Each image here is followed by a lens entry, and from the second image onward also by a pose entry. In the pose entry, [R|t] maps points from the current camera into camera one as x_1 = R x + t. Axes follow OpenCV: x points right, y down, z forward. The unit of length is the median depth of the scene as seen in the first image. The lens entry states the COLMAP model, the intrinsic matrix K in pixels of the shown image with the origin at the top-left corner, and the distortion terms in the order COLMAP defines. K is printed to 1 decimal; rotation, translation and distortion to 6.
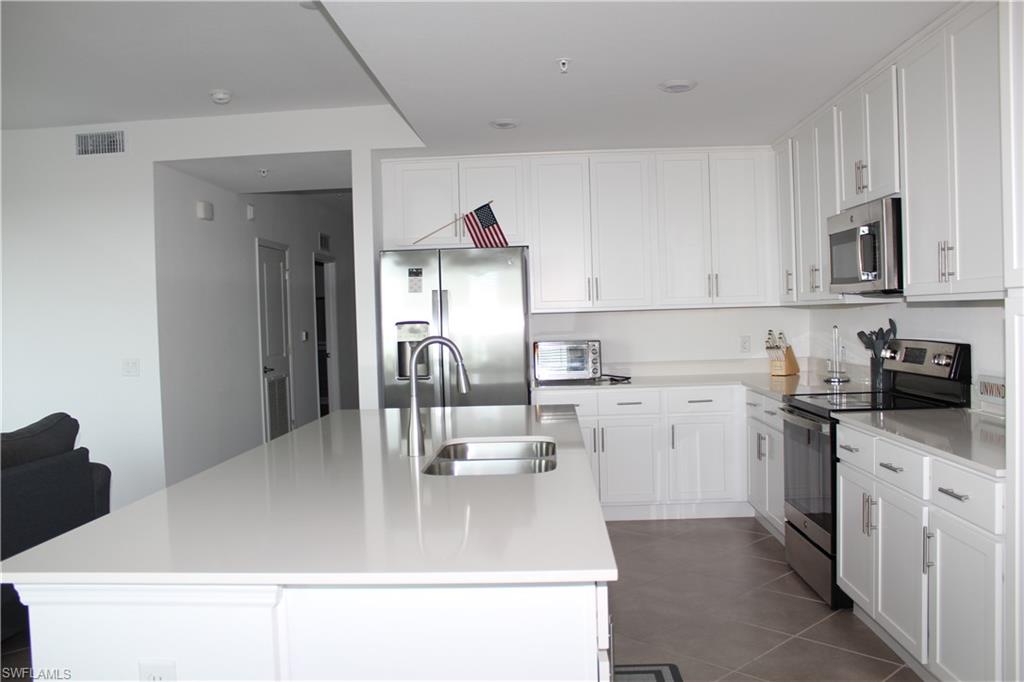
lens RADIAL K [[840.7, 0, 512.0], [0, 840.7, 341.0], [0, 0, 1]] dist [-0.187131, 0.207124]
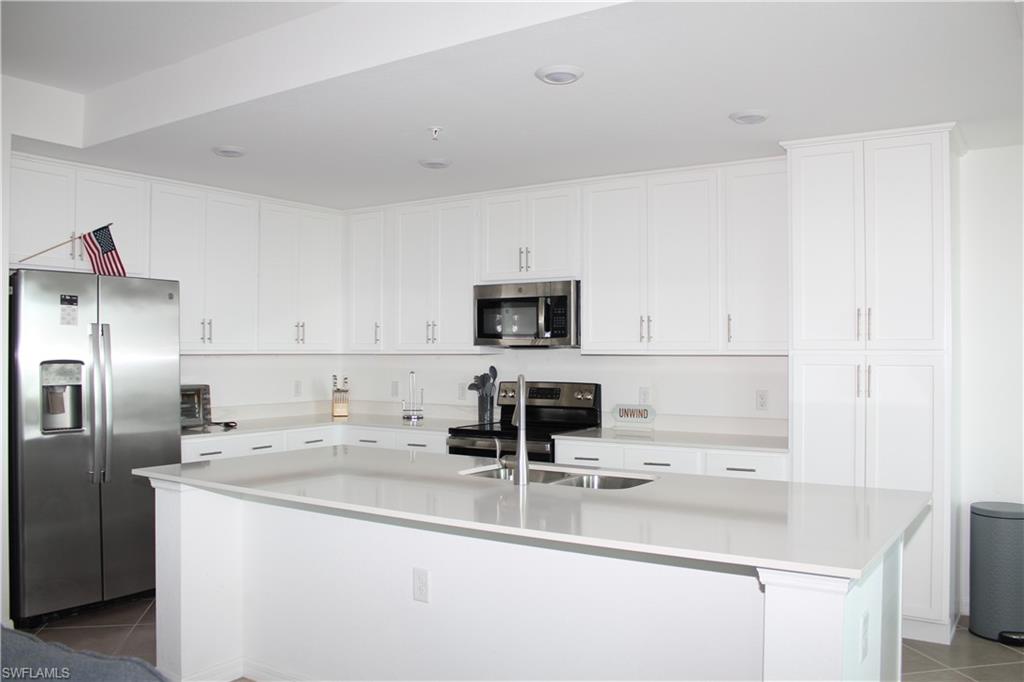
lens RADIAL K [[840.7, 0, 512.0], [0, 840.7, 341.0], [0, 0, 1]] dist [-0.187131, 0.207124]
pose [[0.521334, 0.041178, 0.852358, -0.554625], [0.011630, 0.998400, -0.055346, 0.005806], [-0.853273, 0.038766, 0.520021, 0.230271]]
